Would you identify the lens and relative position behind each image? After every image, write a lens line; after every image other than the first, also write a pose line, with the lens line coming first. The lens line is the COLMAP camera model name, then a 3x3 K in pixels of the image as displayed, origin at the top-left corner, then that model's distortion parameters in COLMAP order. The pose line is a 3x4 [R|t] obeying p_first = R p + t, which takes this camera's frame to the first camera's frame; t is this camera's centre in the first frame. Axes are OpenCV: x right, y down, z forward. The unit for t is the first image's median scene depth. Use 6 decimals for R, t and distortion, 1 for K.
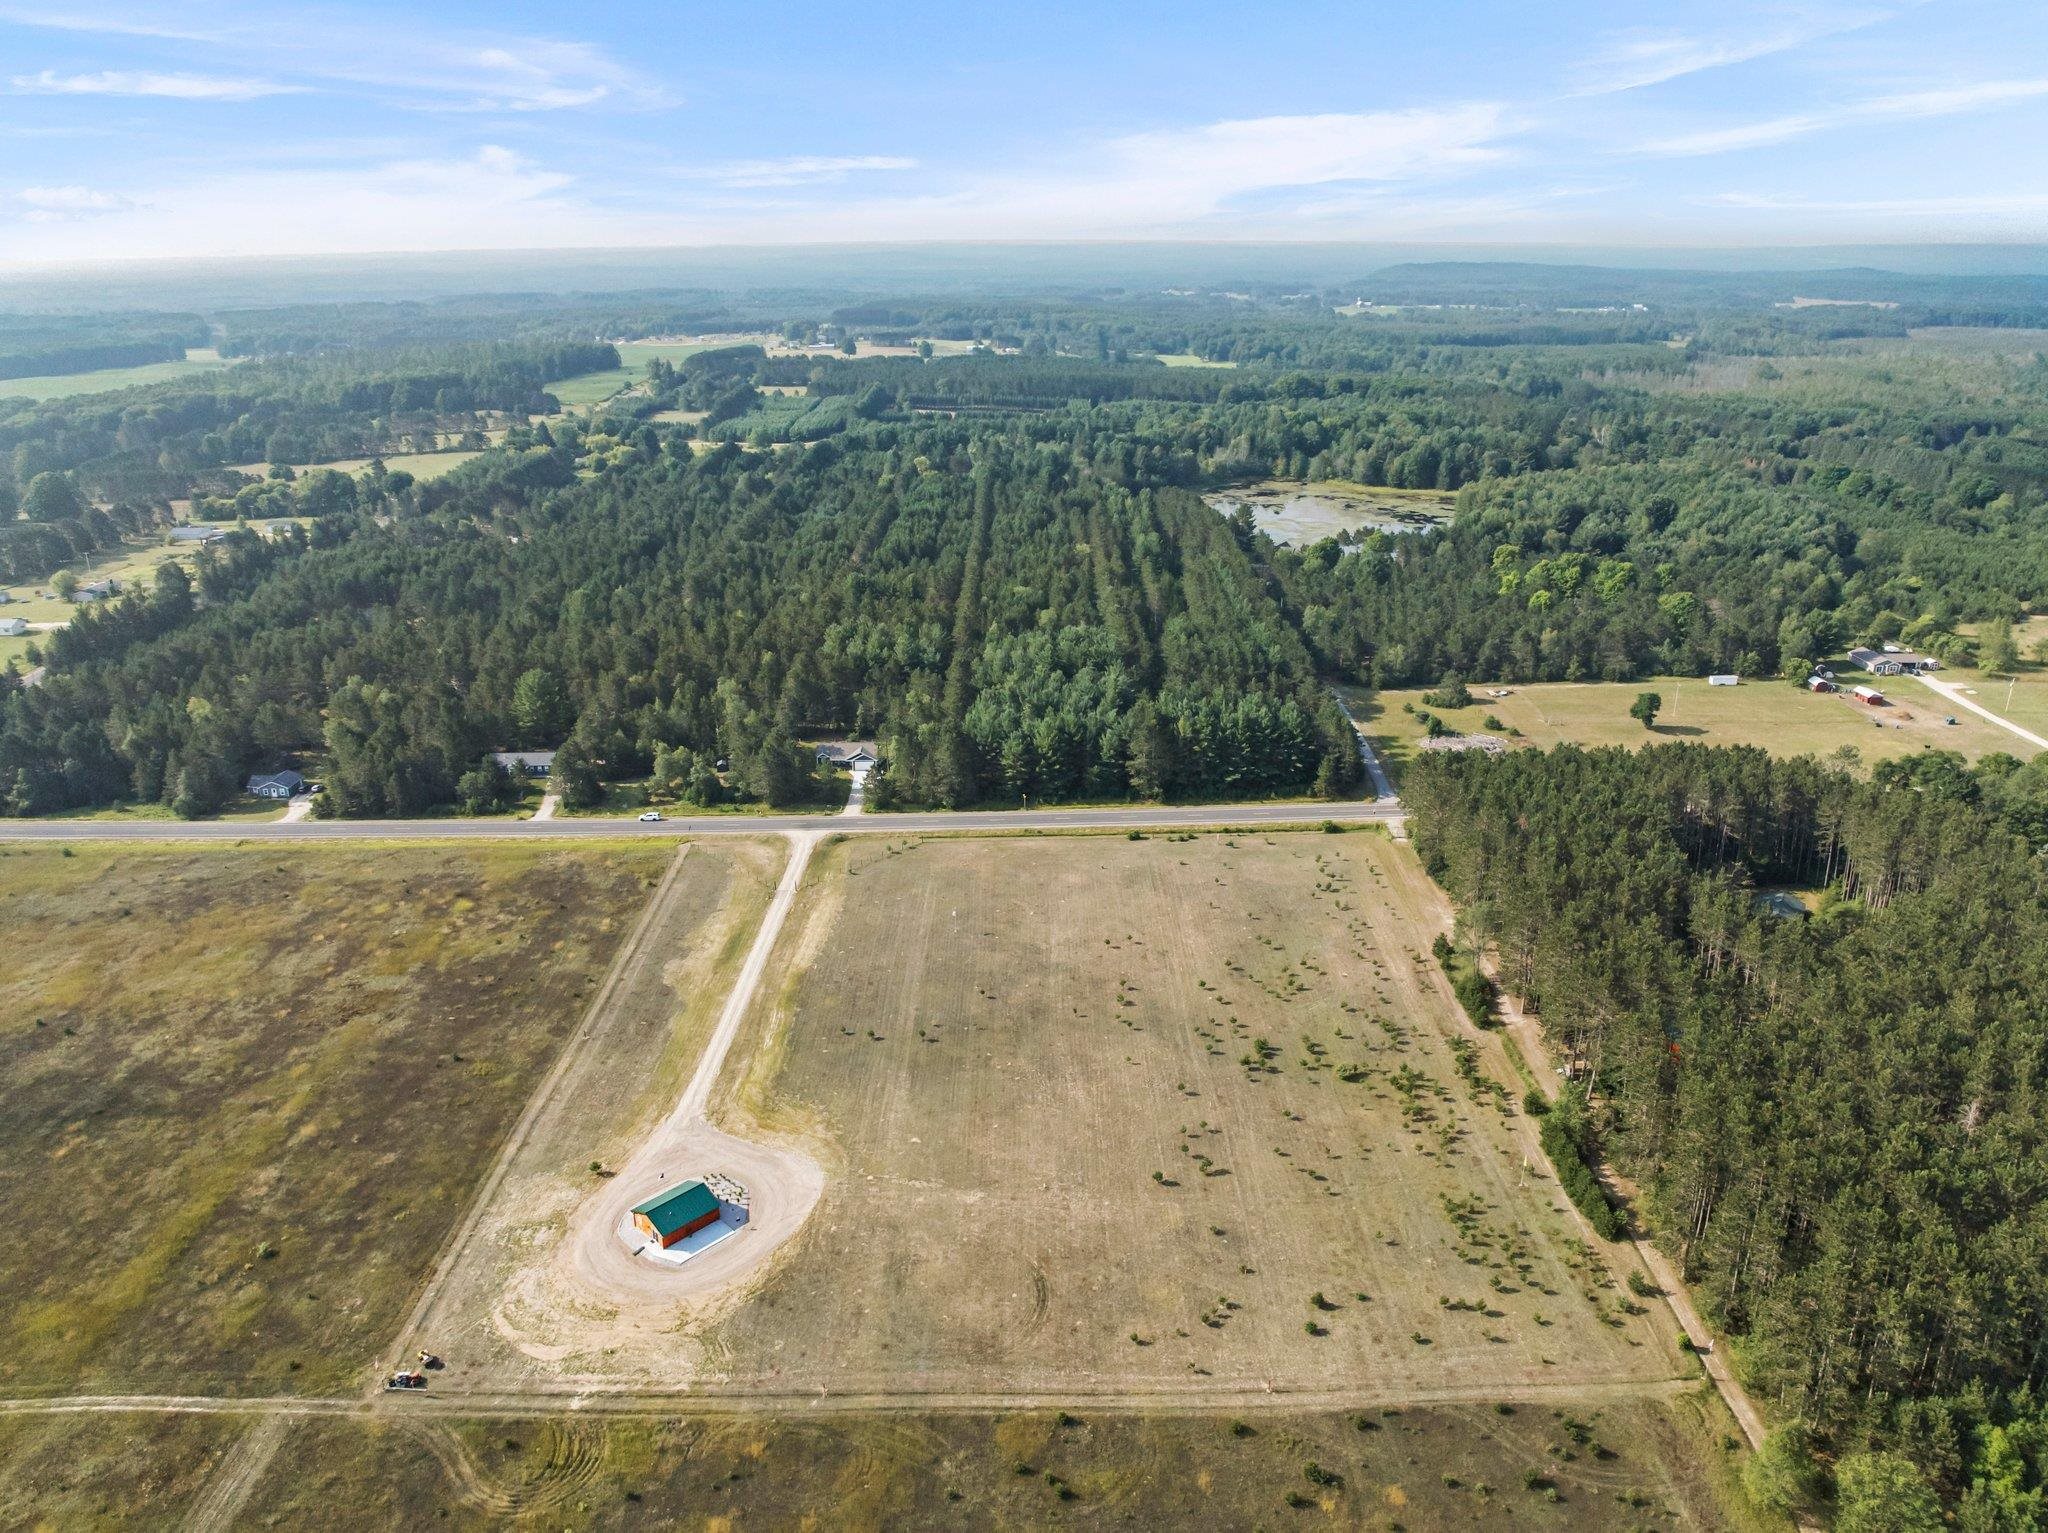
lens RADIAL K [[1443.4, 0, 1032.3], [0, 1443.4, 766.3], [0, 0, 1]] dist [-0.038148, 0.005700]
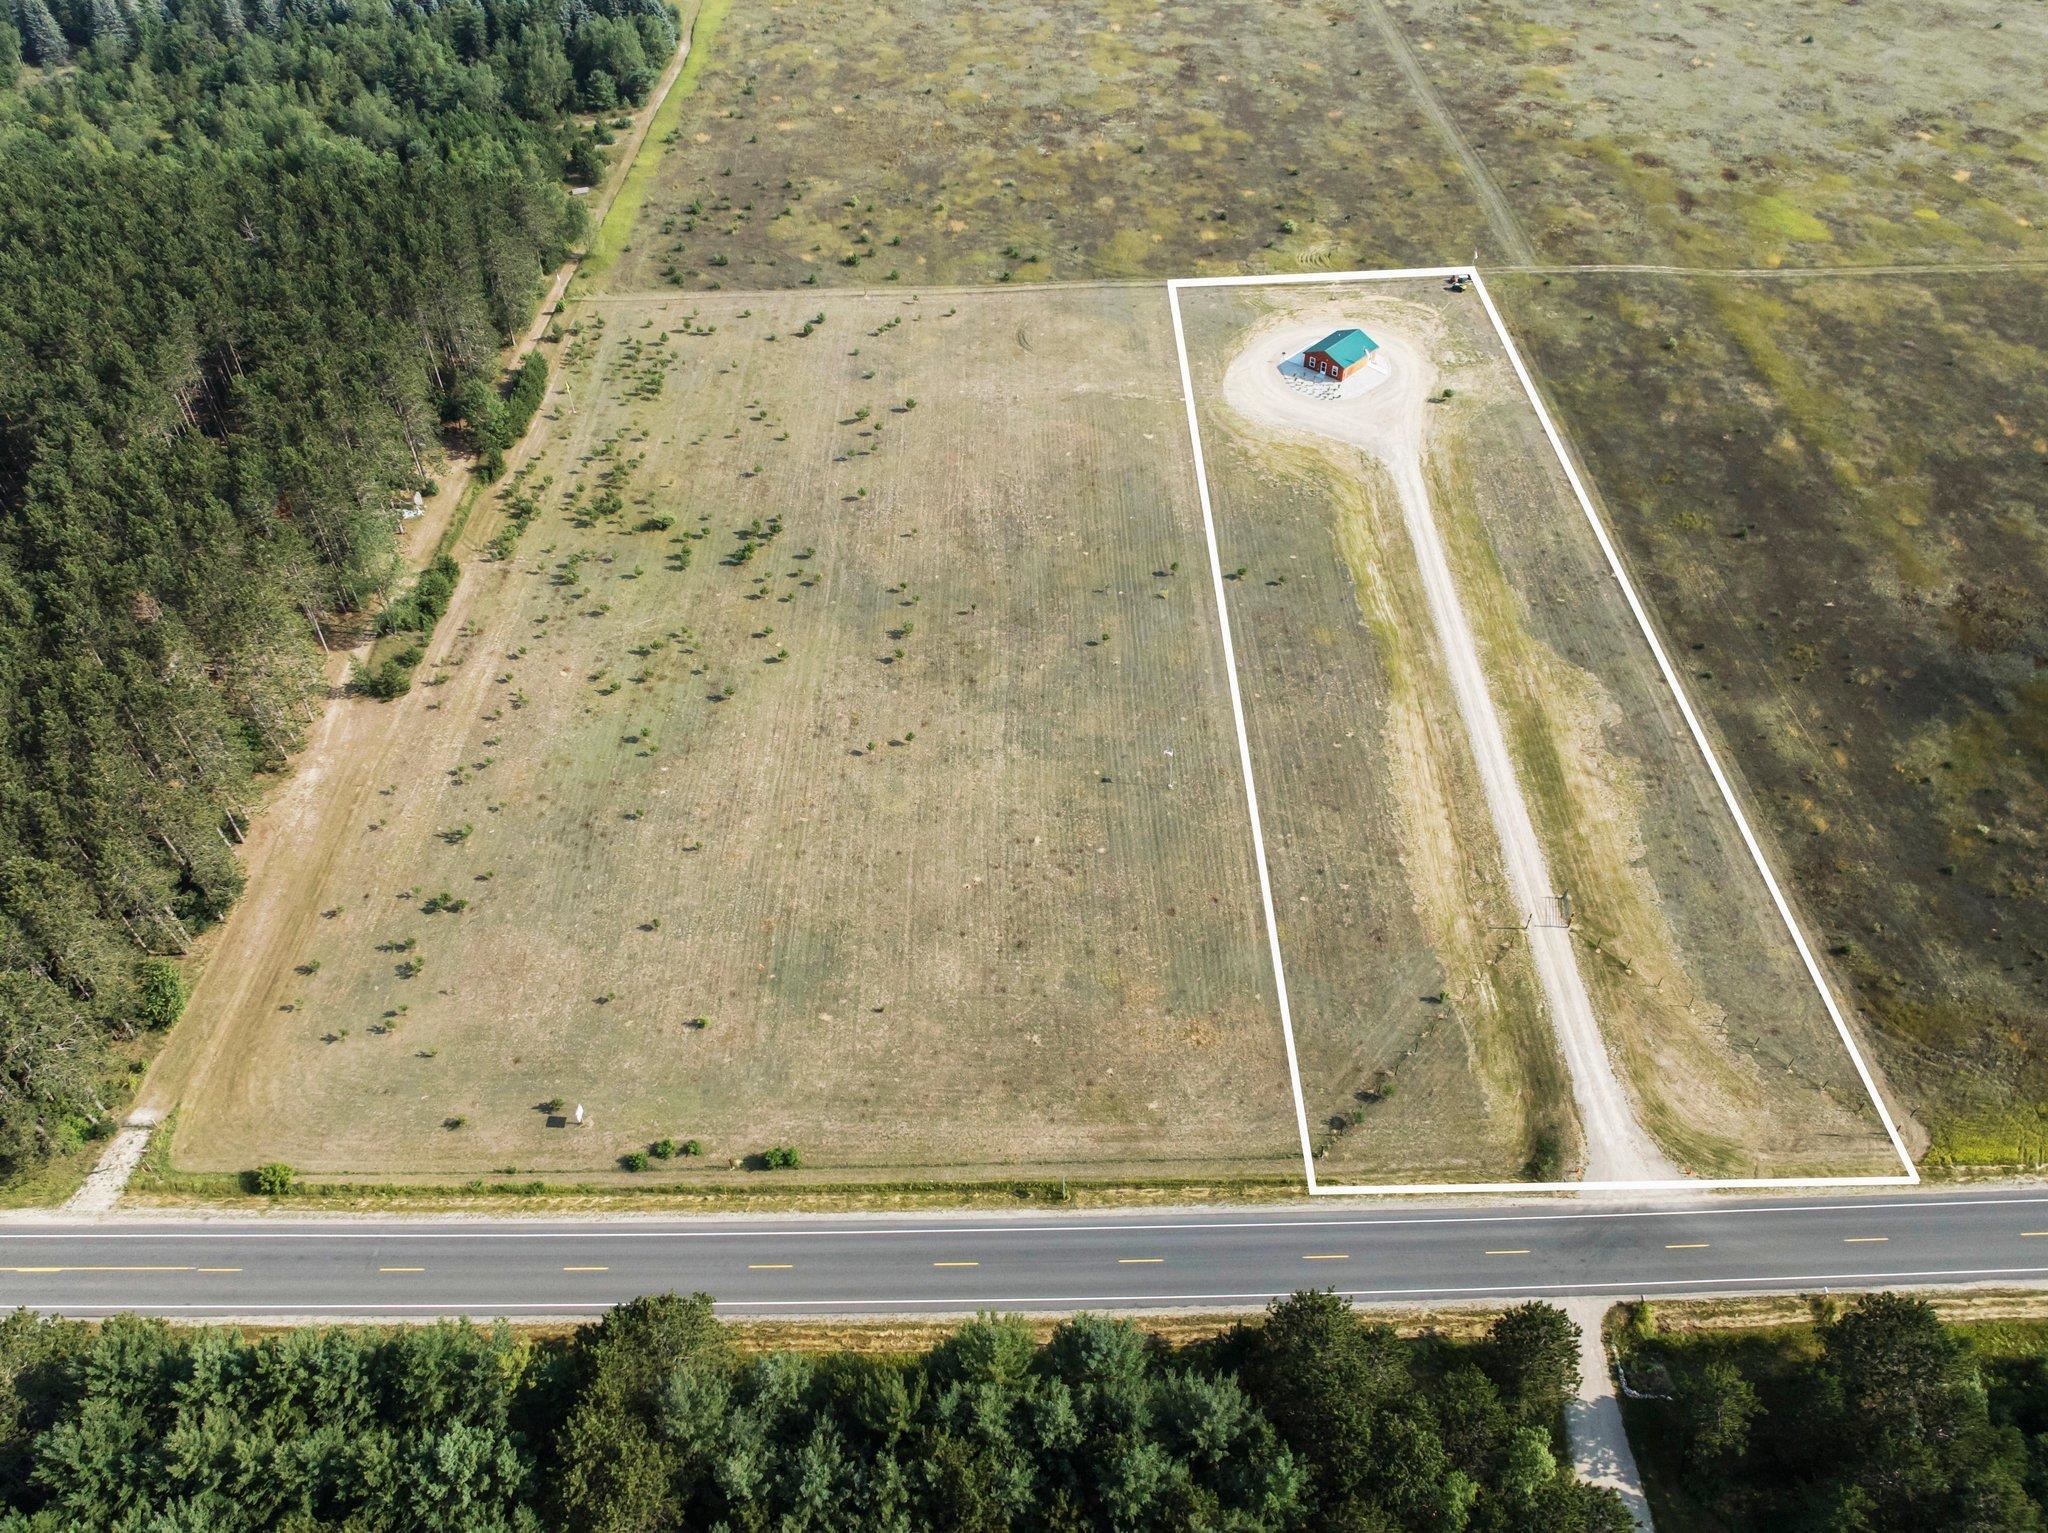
lens RADIAL K [[1443.4, 0, 1032.3], [0, 1443.4, 766.3], [0, 0, 1]] dist [-0.038148, 0.005700]
pose [[-0.999717, 0.022196, 0.008569, -0.004875], [0.017389, 0.435844, 0.899854, -0.481323], [0.016239, 0.899748, -0.436107, 1.488041]]
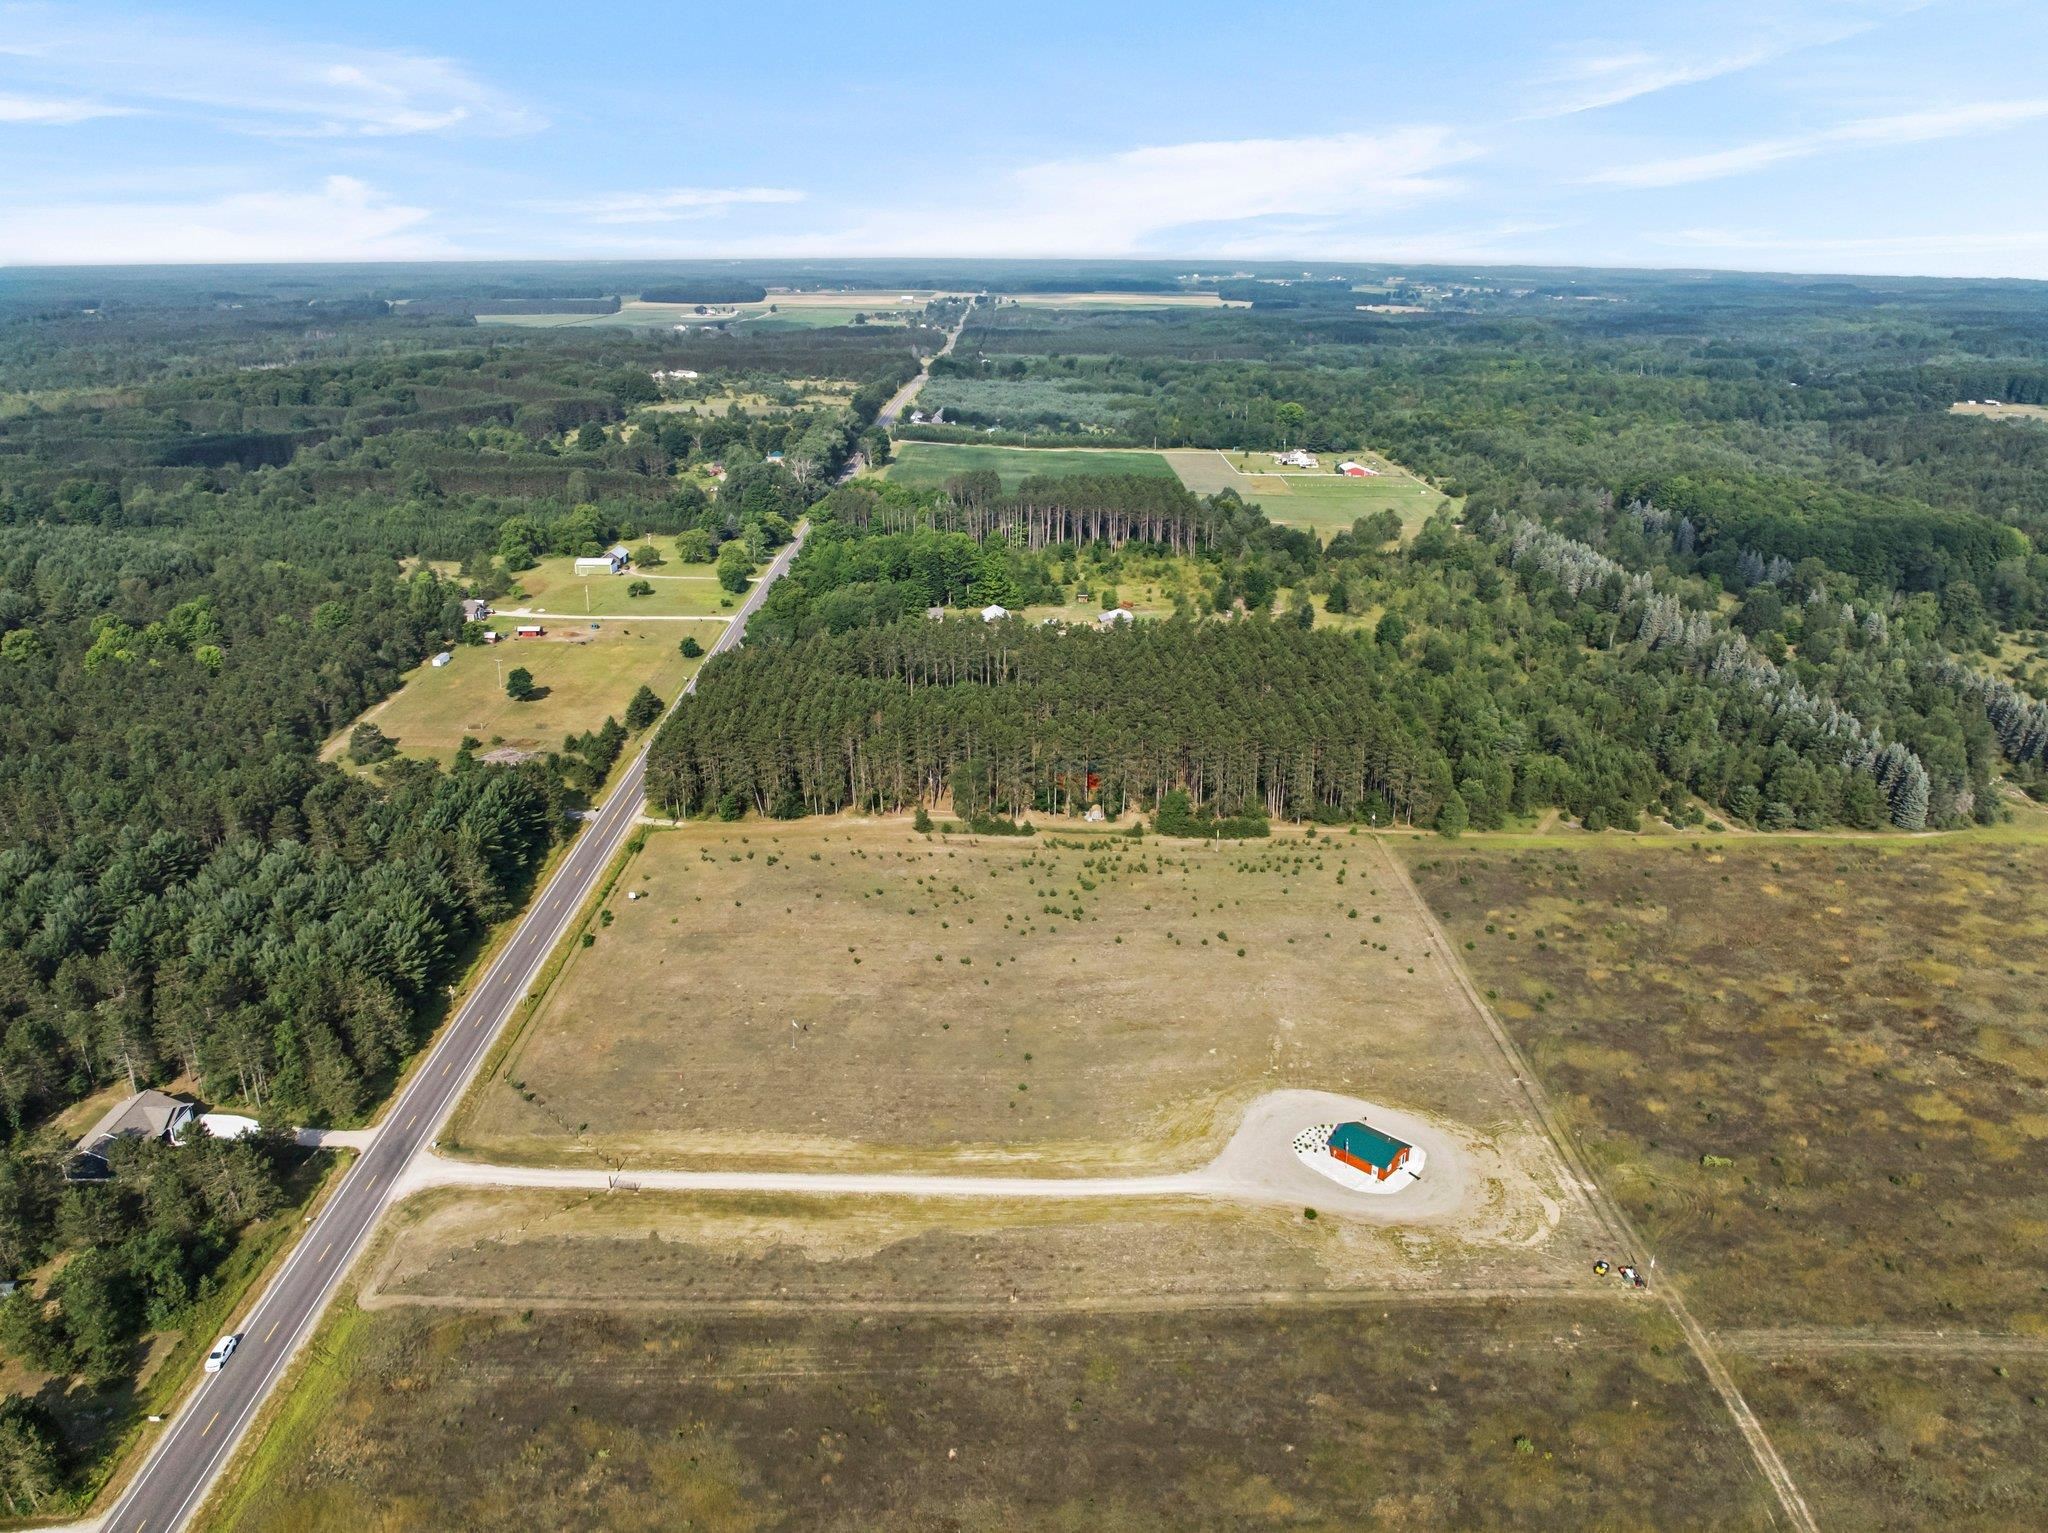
lens RADIAL K [[1443.4, 0, 1032.3], [0, 1443.4, 766.3], [0, 0, 1]] dist [-0.038148, 0.005700]
pose [[-0.000688, -0.335284, 0.942117, -0.980778], [0.336275, 0.887174, 0.315976, -0.315587], [-0.941764, 0.317028, 0.112138, 0.854465]]
